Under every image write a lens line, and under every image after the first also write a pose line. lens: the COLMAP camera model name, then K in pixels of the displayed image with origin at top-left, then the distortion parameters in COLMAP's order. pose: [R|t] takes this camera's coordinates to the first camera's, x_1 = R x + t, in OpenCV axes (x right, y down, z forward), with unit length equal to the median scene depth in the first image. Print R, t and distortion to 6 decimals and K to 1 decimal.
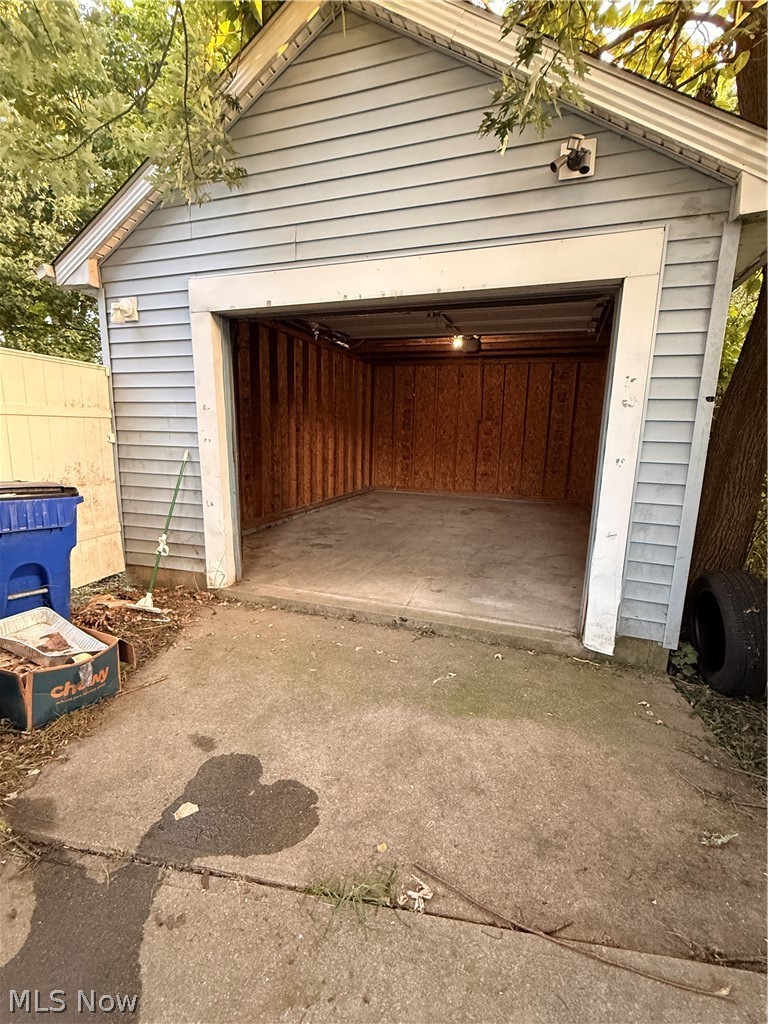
lens RADIAL K [[474.7, 0, 380.5], [0, 474.7, 512.7], [0, 0, 1]] dist [-0.010517, -0.000013]
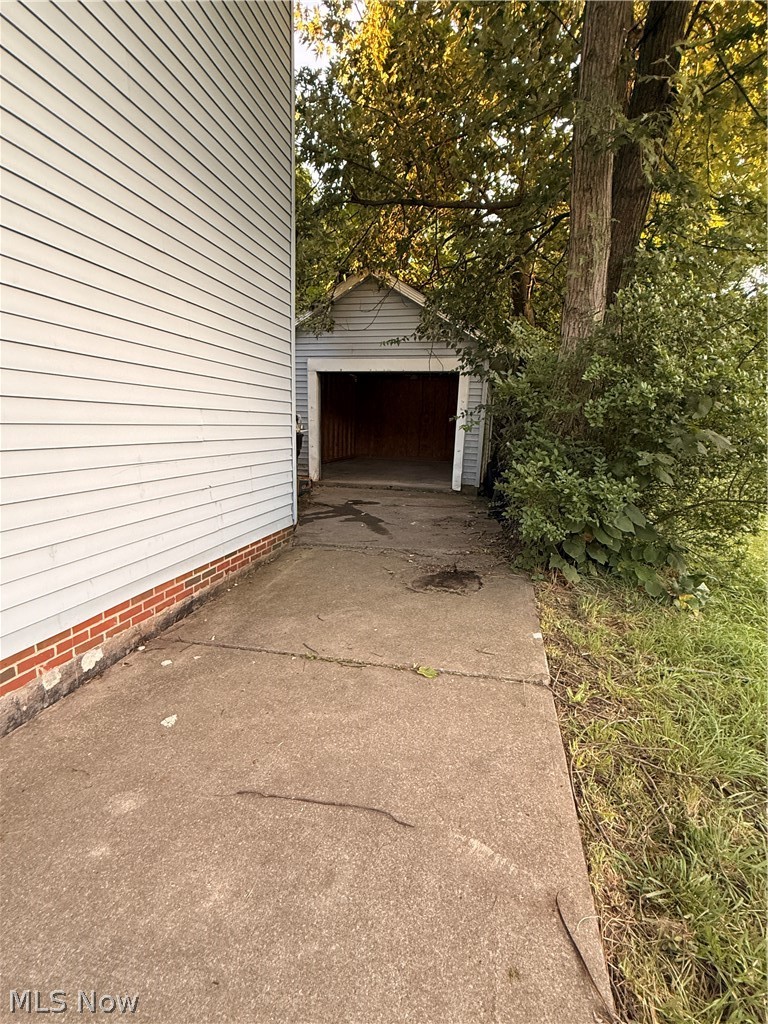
lens RADIAL K [[474.7, 0, 385.2], [0, 474.7, 513.1], [0, 0, 1]] dist [-0.010517, -0.000013]
pose [[0.993252, -0.014695, 0.115040, -0.342978], [0.012749, 0.999763, 0.017633, 0.373030], [-0.115271, -0.016048, 0.993204, -1.957460]]
